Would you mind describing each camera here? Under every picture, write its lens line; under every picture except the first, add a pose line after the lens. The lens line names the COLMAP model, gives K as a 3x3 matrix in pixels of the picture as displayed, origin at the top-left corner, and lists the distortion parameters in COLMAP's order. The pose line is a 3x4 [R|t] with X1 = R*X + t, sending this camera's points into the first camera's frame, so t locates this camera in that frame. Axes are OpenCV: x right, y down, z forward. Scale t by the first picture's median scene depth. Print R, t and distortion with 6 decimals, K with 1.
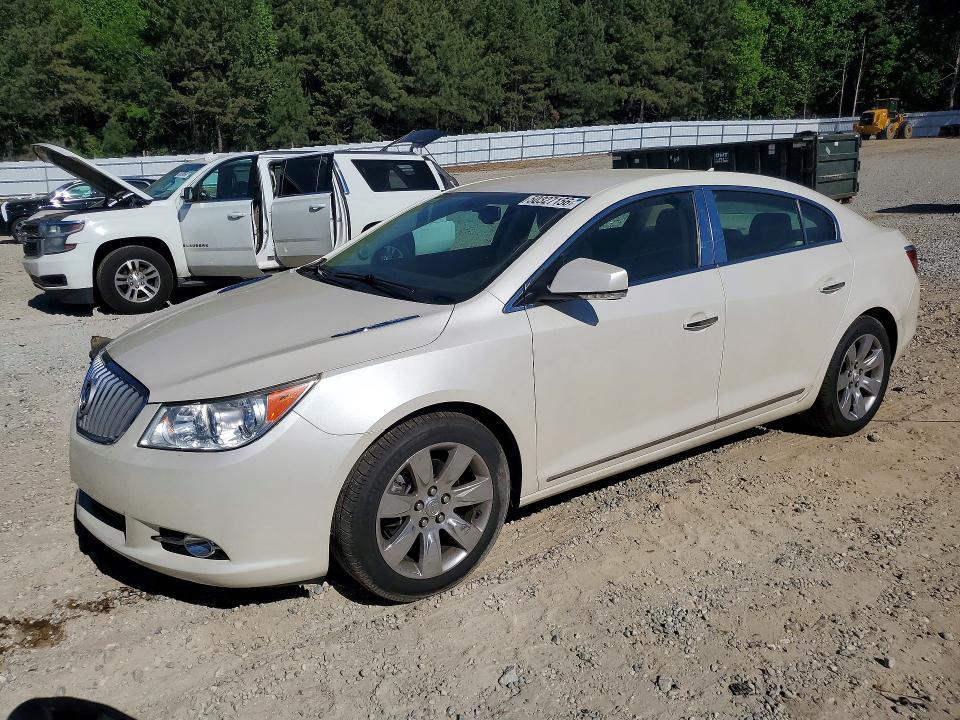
lens RADIAL K [[748.3, 0, 475.8], [0, 748.3, 356.4], [0, 0, 1]] dist [-0.011108, 0.019950]
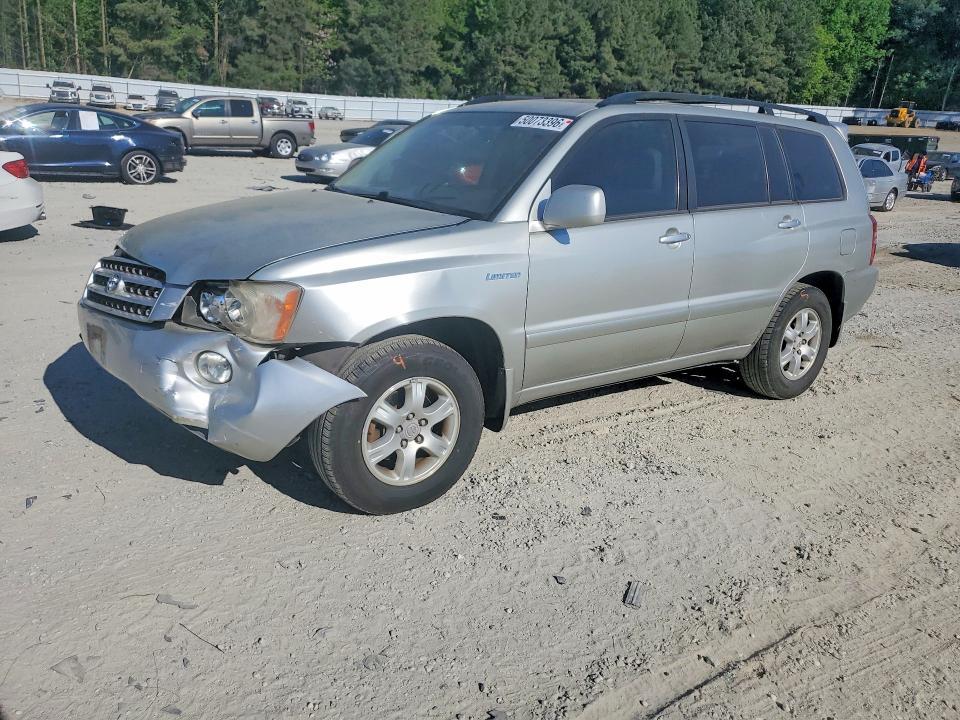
lens RADIAL K [[748.3, 0, 465.3], [0, 748.3, 352.2], [0, 0, 1]] dist [-0.011108, 0.019950]
pose [[0.995938, 0.069929, 0.056719, -0.402603], [-0.073844, 0.994800, 0.070144, 0.132206], [-0.051519, -0.074047, 0.995923, -0.527966]]
